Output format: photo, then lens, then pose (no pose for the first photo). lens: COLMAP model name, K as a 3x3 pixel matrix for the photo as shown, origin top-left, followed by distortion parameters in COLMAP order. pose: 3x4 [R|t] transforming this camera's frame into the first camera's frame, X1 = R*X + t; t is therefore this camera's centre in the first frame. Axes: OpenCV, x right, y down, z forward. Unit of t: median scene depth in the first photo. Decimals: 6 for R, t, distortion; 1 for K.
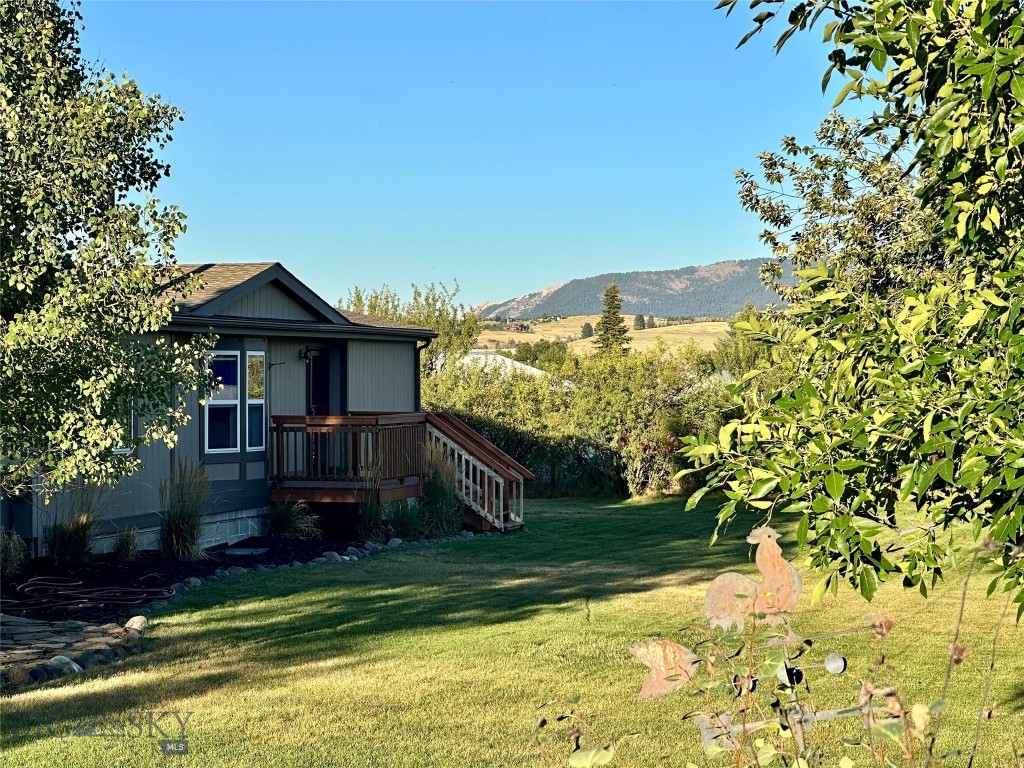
lens RADIAL K [[2416.0, 0, 512.0], [0, 2416.0, 384.0], [0, 0, 1]] dist [0.053715, 0.395132]
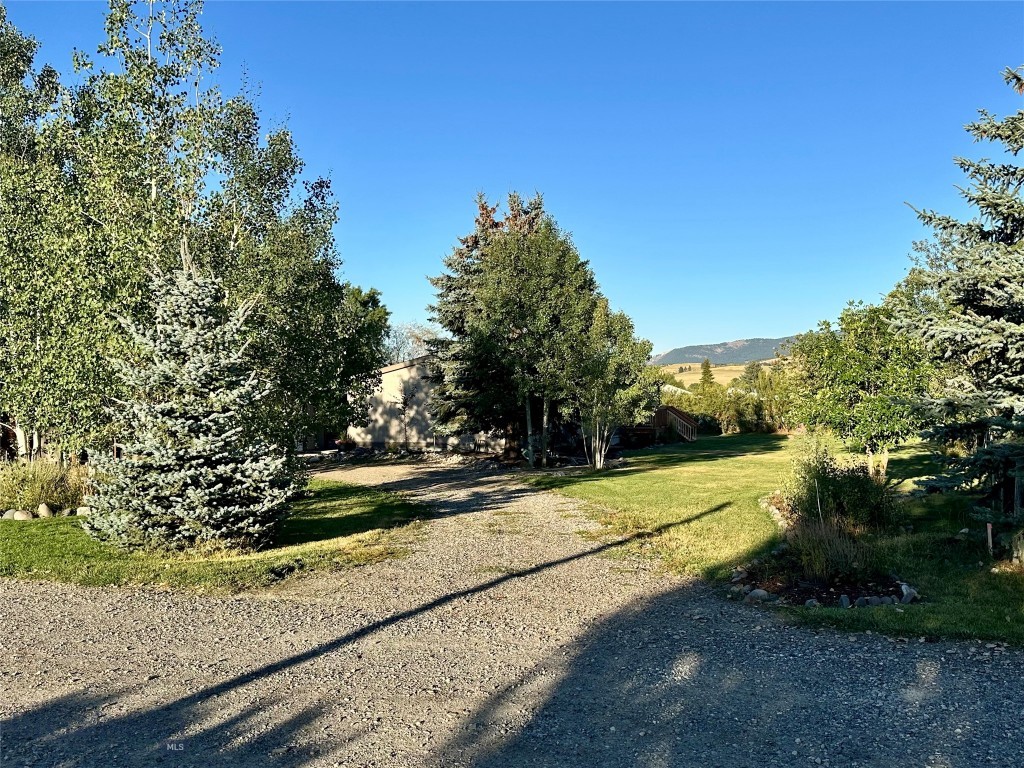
lens RADIAL K [[983.9, 0, 512.0], [0, 983.9, 384.0], [0, 0, 1]] dist [0.190826, -0.007602]
pose [[0.990543, -0.008112, -0.136962, -0.065027], [0.006945, 0.999935, -0.008996, -0.008913], [0.137026, 0.007960, 0.990535, -0.410781]]
